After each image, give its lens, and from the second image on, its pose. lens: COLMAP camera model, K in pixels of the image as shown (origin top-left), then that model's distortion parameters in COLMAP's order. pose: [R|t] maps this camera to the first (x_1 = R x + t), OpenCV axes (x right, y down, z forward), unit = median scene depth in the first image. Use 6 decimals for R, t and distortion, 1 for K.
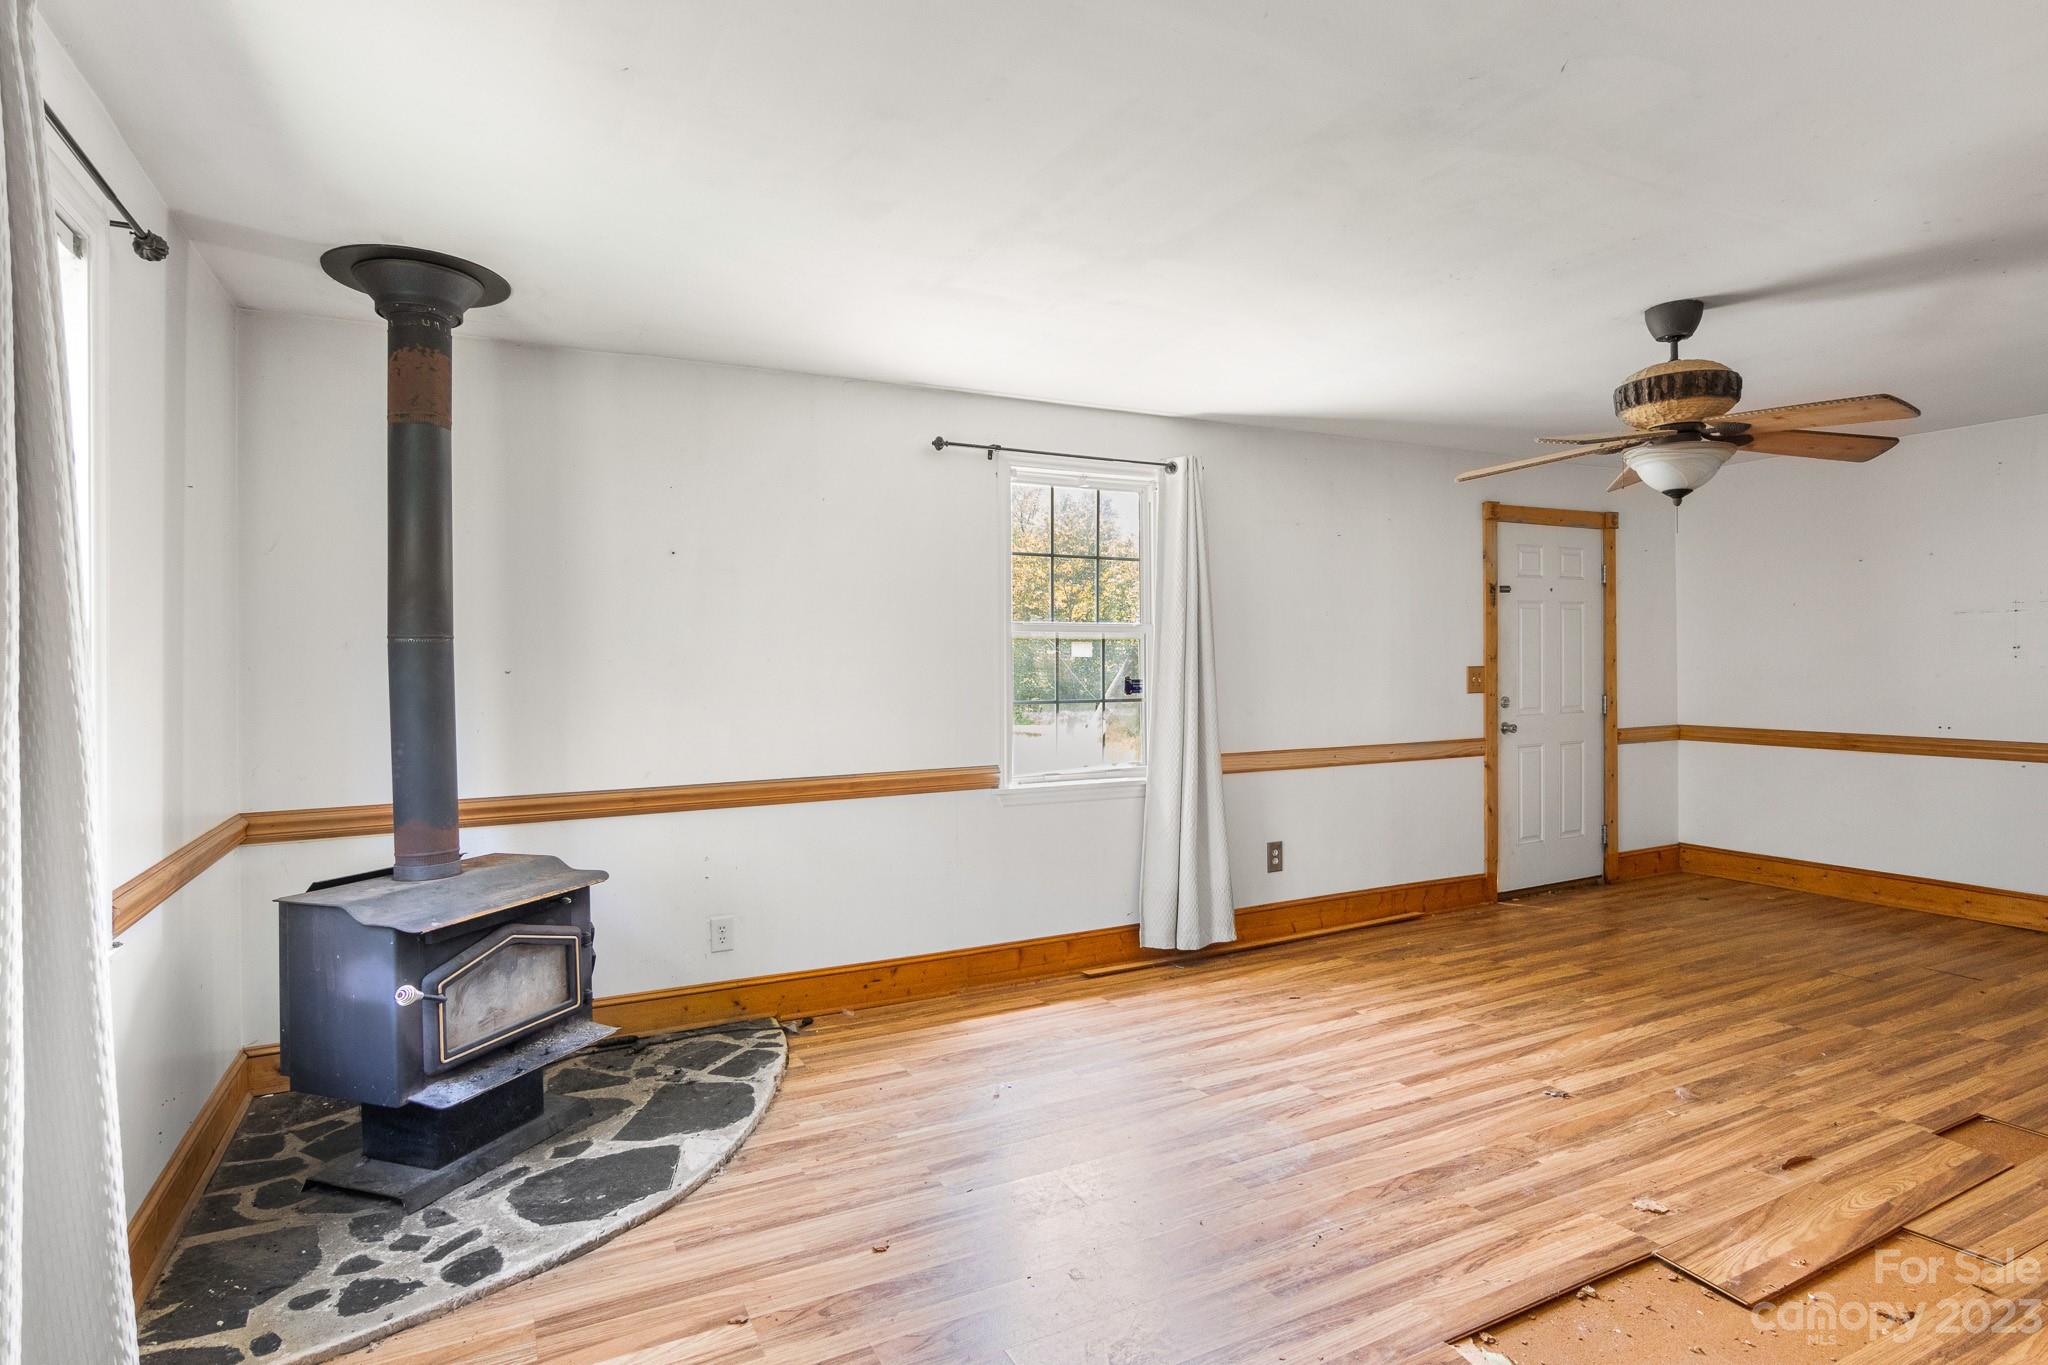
lens RADIAL K [[1061.0, 0, 1047.4], [0, 1061.0, 655.6], [0, 0, 1]] dist [-0.000220, 0.000816]
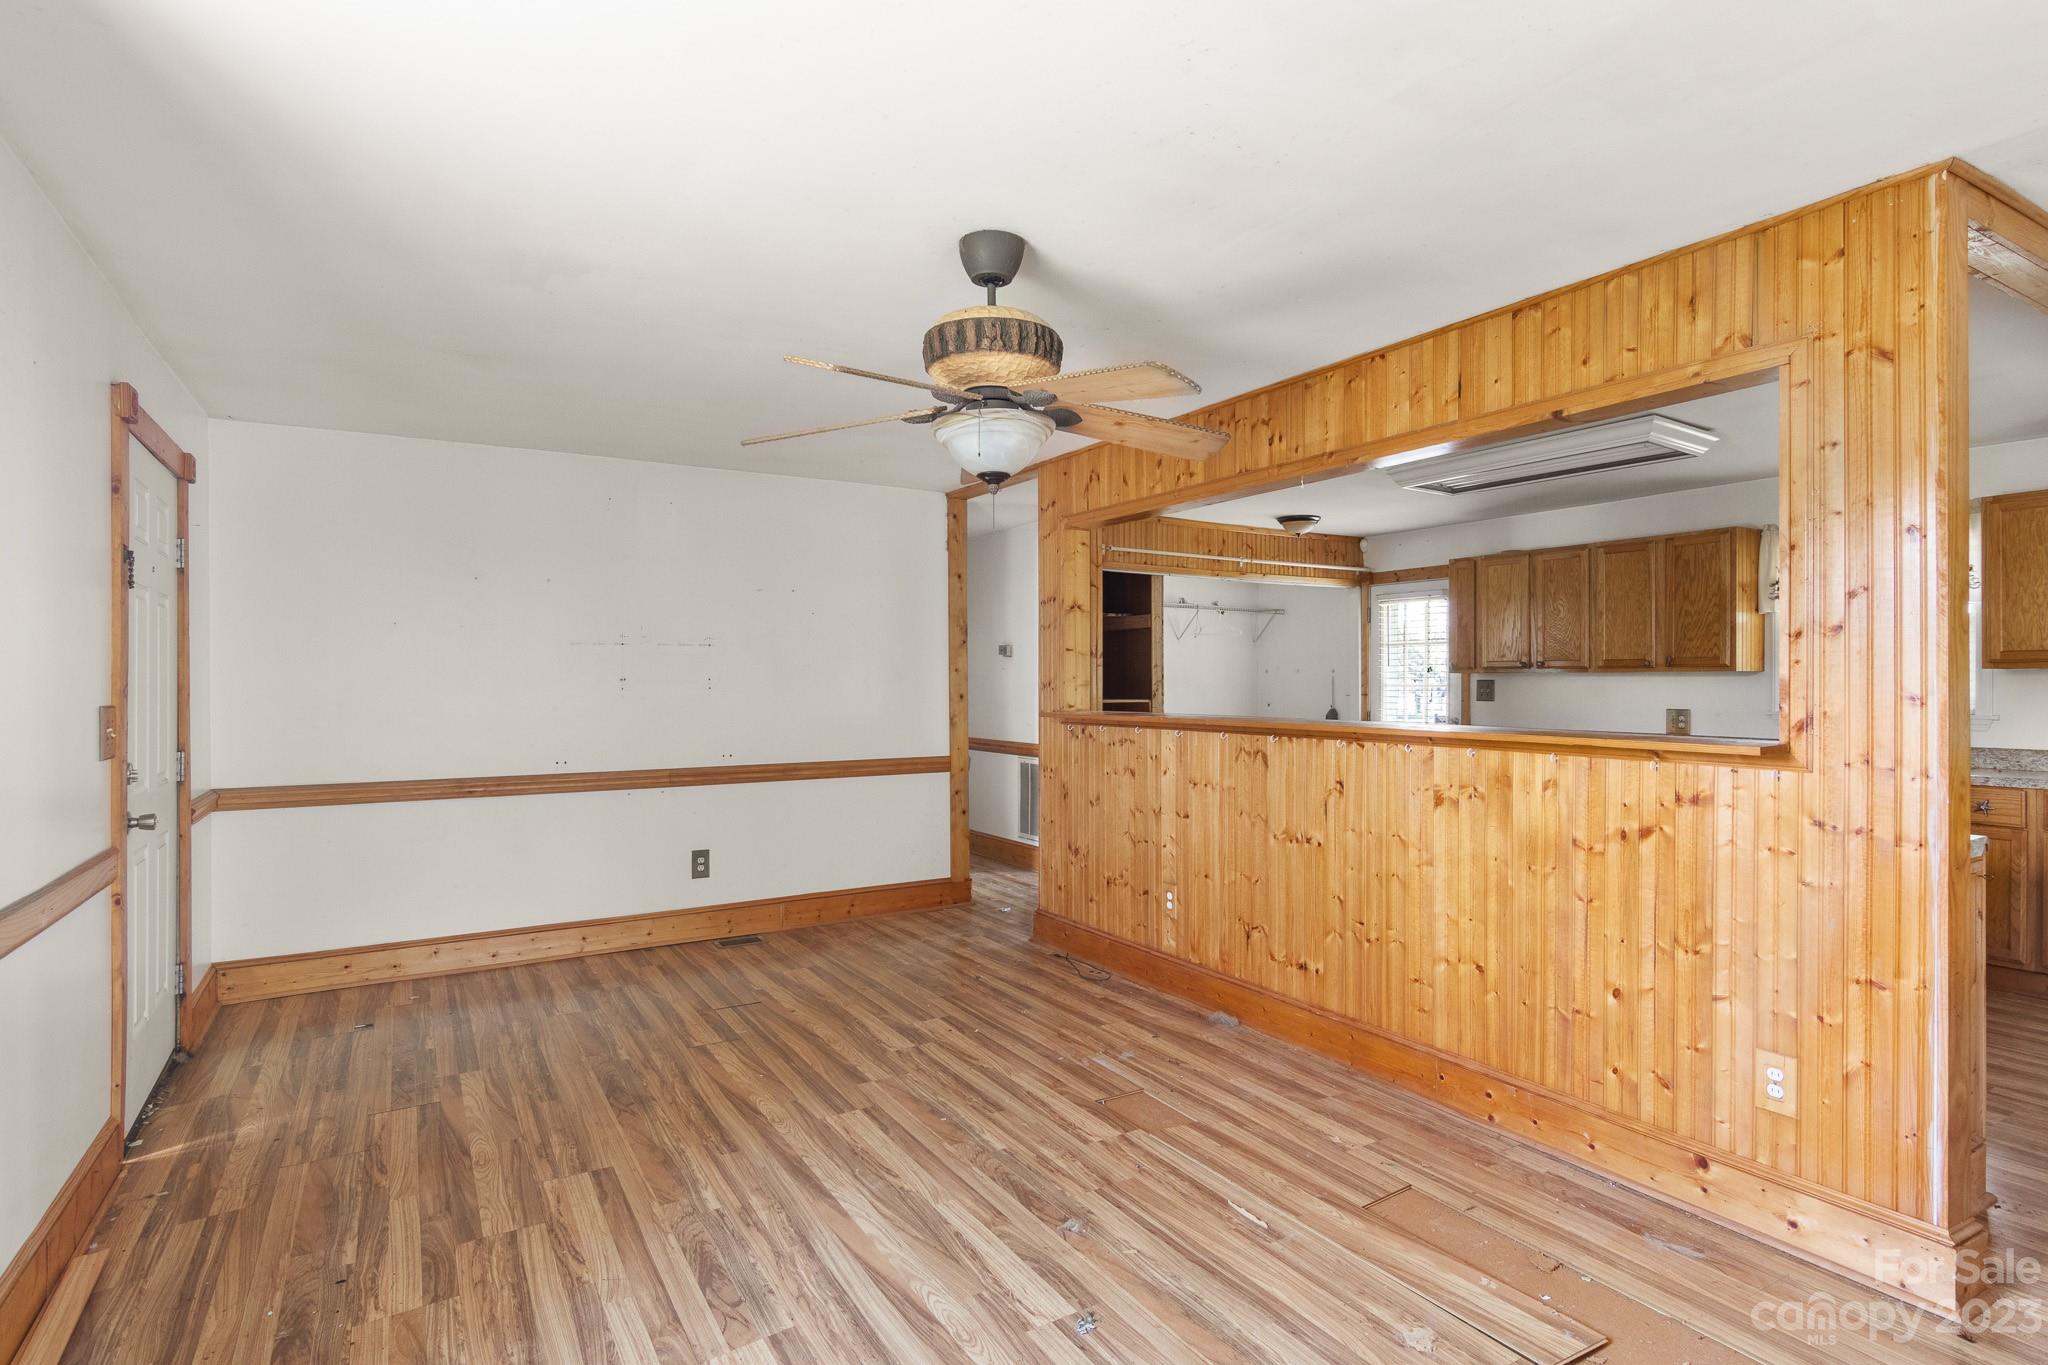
lens RADIAL K [[1037.8, 0, 1024.0], [0, 1037.8, 682.5], [0, 0, 1]] dist [-0.003335, 0.000274]
pose [[-0.052496, 0.009703, 0.998574, -0.163770], [-0.002032, 0.999950, -0.009823, 0.006669], [-0.998619, -0.002545, -0.052474, 0.940121]]
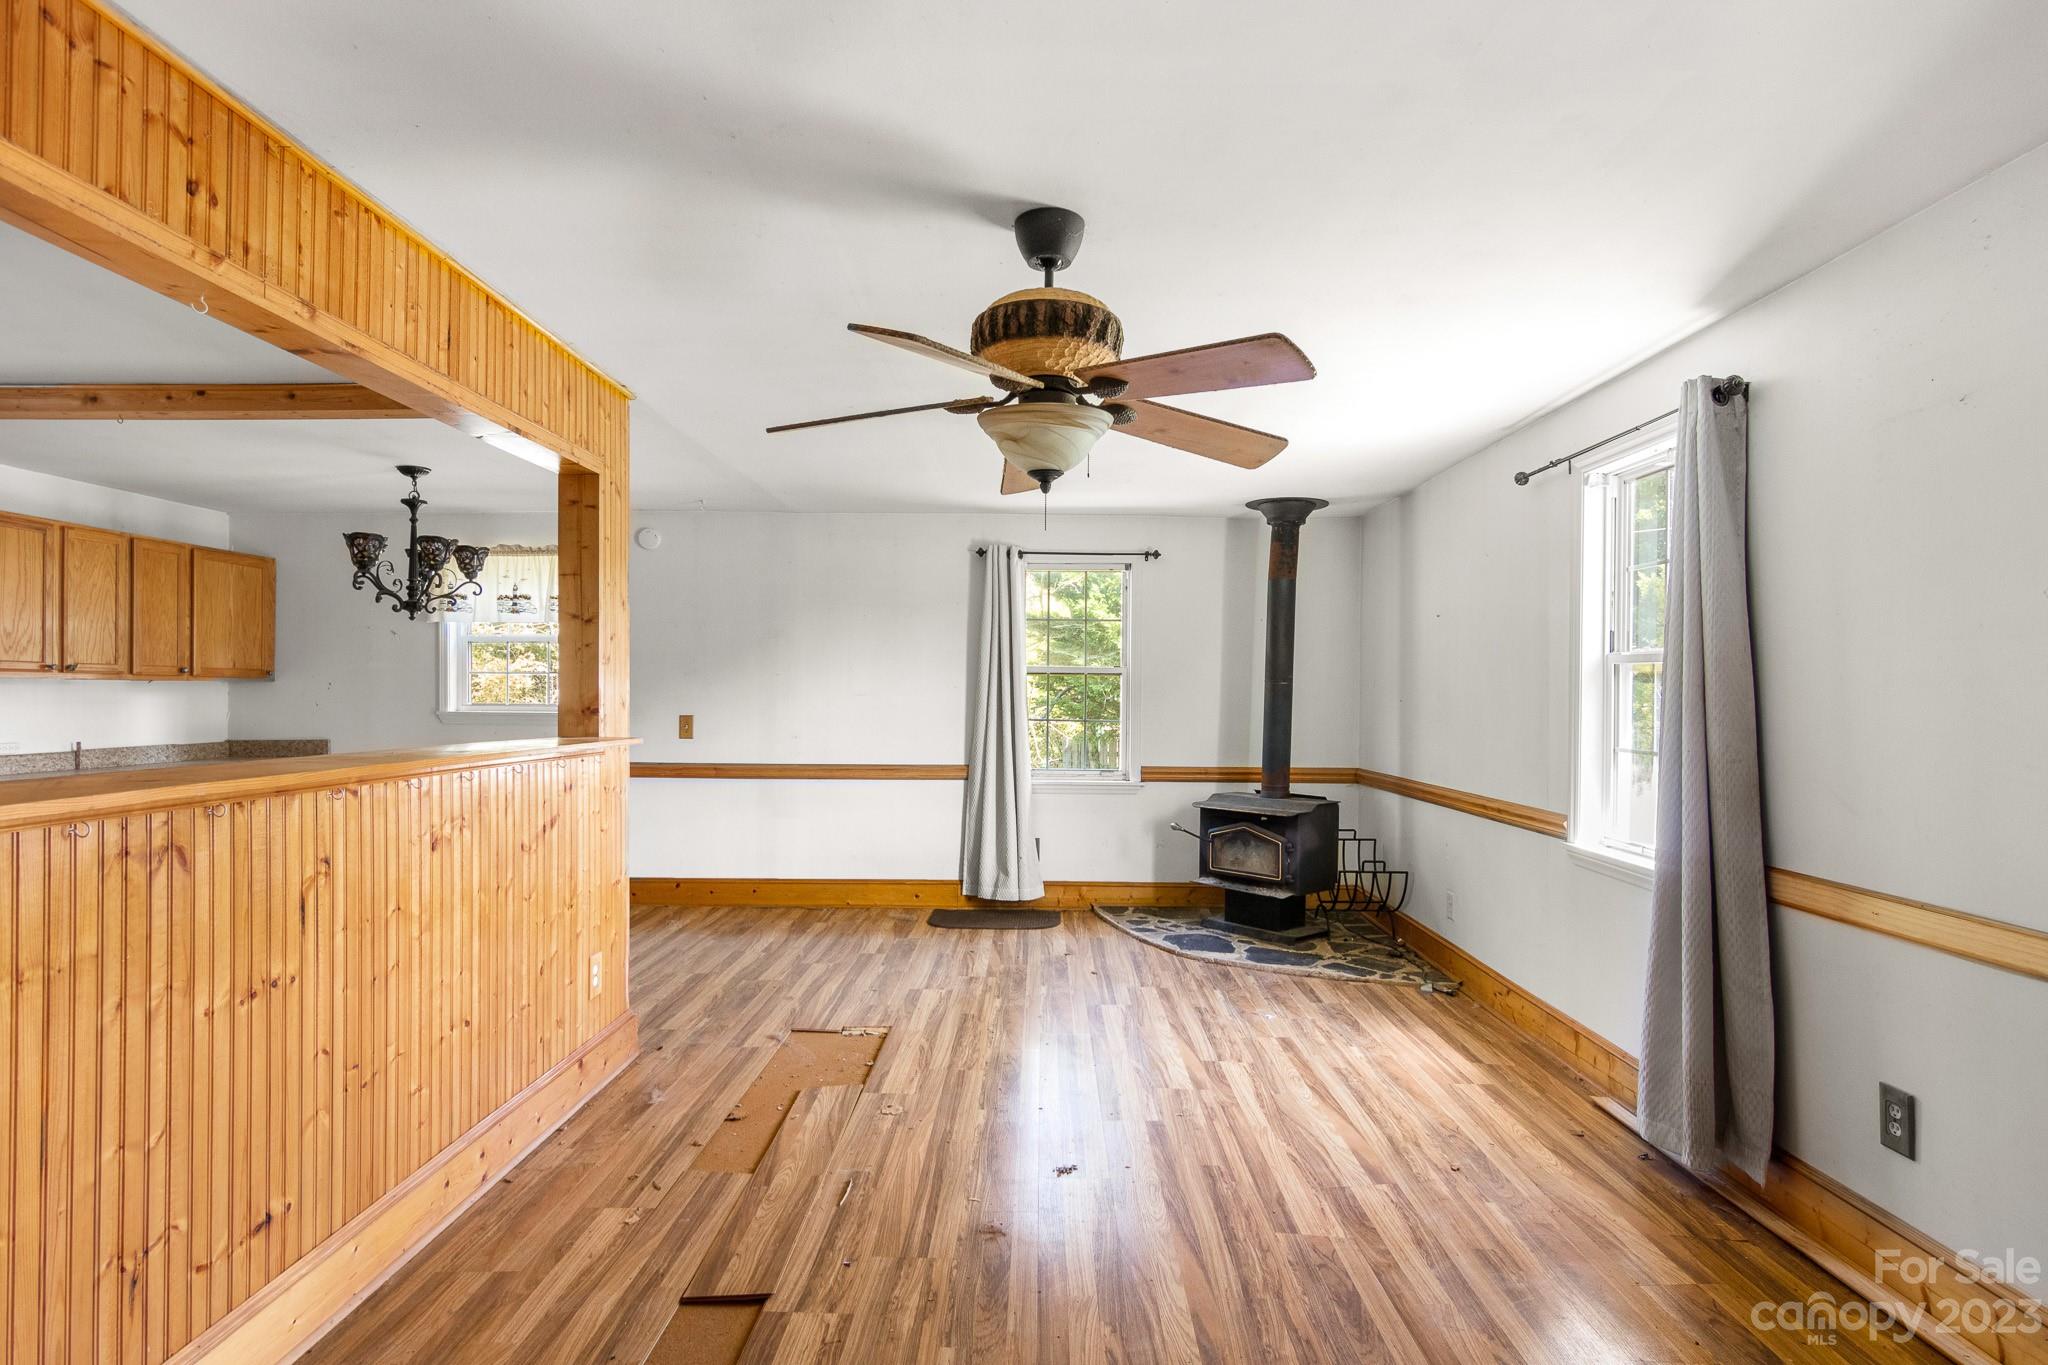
lens RADIAL K [[1046.2, 0, 1024.0], [0, 1046.2, 682.5], [0, 0, 1]] dist [0.000554, 0.000638]
pose [[-0.484271, -0.003042, -0.874913, 1.133794], [0.002823, 0.999983, -0.005039, -0.006656], [0.874913, -0.004910, -0.484255, 1.234062]]
